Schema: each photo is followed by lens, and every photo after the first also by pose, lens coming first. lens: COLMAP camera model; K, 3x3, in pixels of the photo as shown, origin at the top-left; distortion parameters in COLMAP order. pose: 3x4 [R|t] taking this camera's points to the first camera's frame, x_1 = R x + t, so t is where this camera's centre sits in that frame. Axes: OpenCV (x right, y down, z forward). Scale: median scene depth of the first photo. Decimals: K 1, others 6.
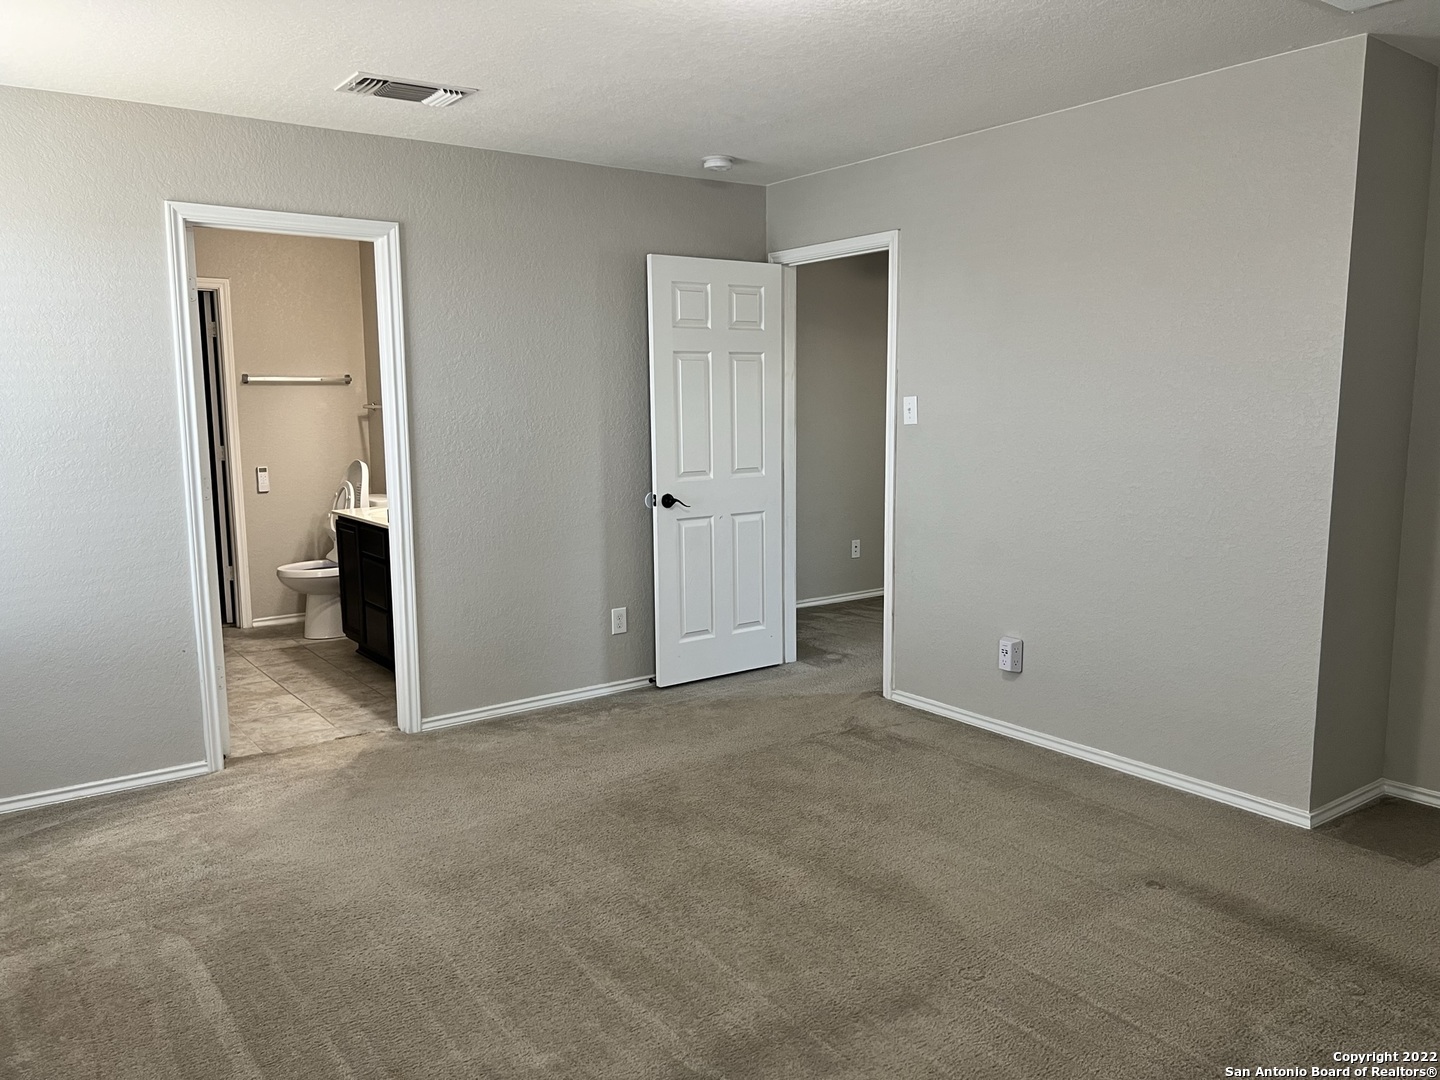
lens RADIAL K [[1073.1, 0, 720.0], [0, 1073.1, 540.0], [0, 0, 1]] dist [0.029342, -0.002811]
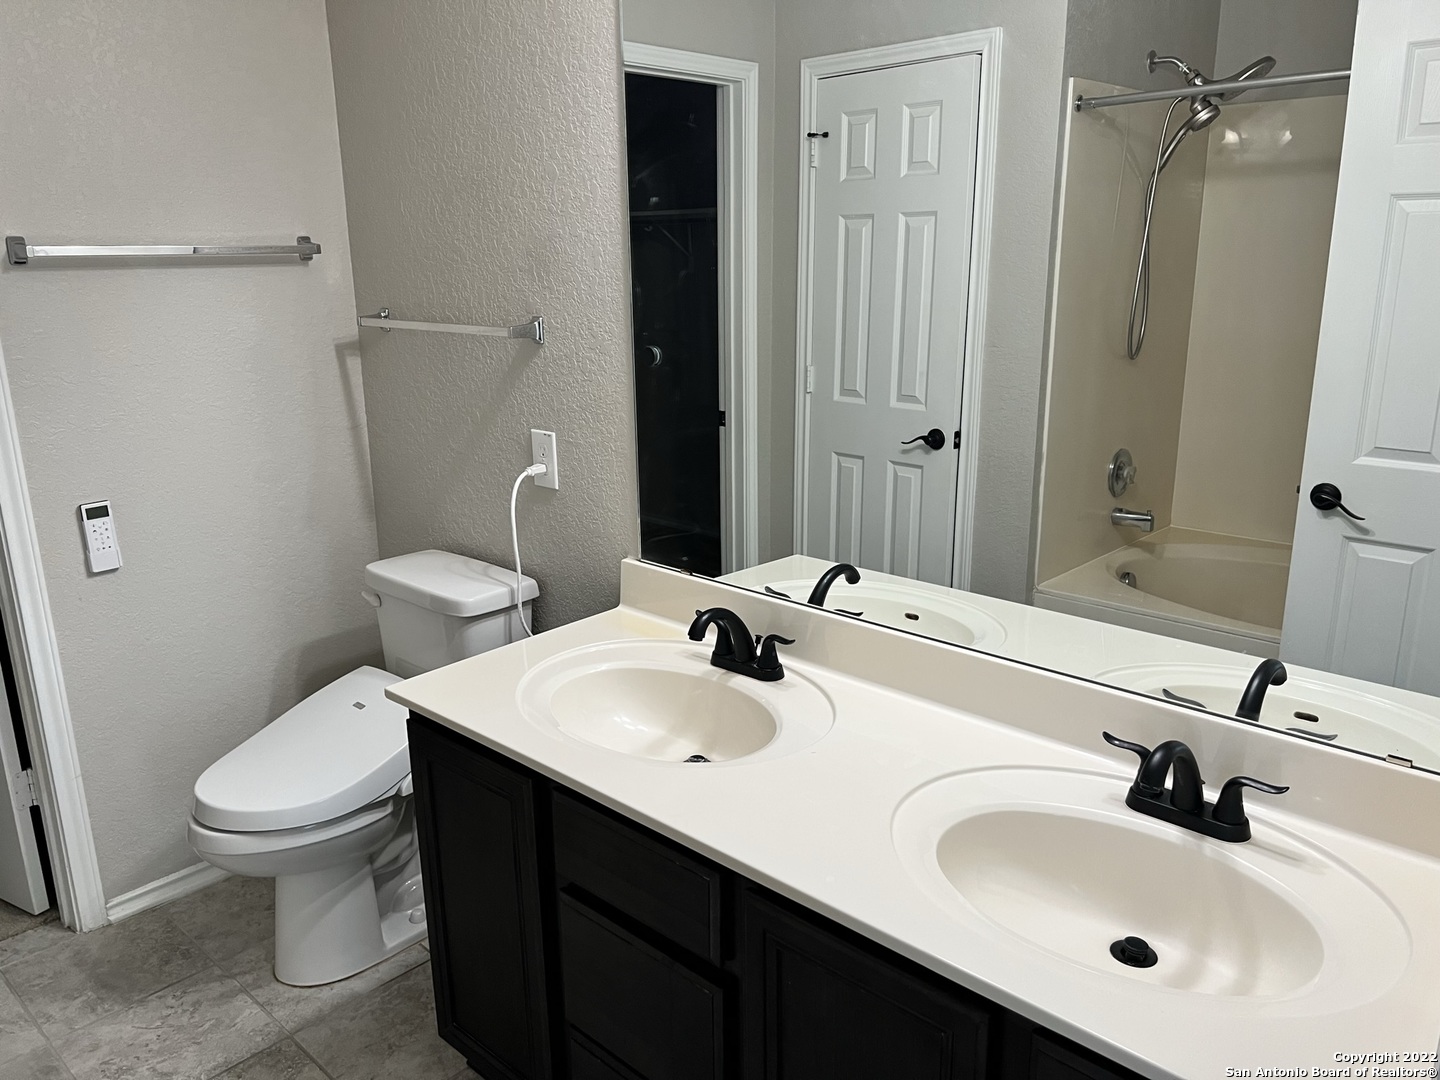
lens RADIAL K [[1073.1, 0, 720.0], [0, 1073.1, 540.0], [0, 0, 1]] dist [0.029342, -0.002811]
pose [[0.985540, -0.054835, 0.160326, -0.268960], [0.034925, 0.991609, 0.124464, -0.089897], [-0.165805, -0.117065, 0.979186, 0.592605]]
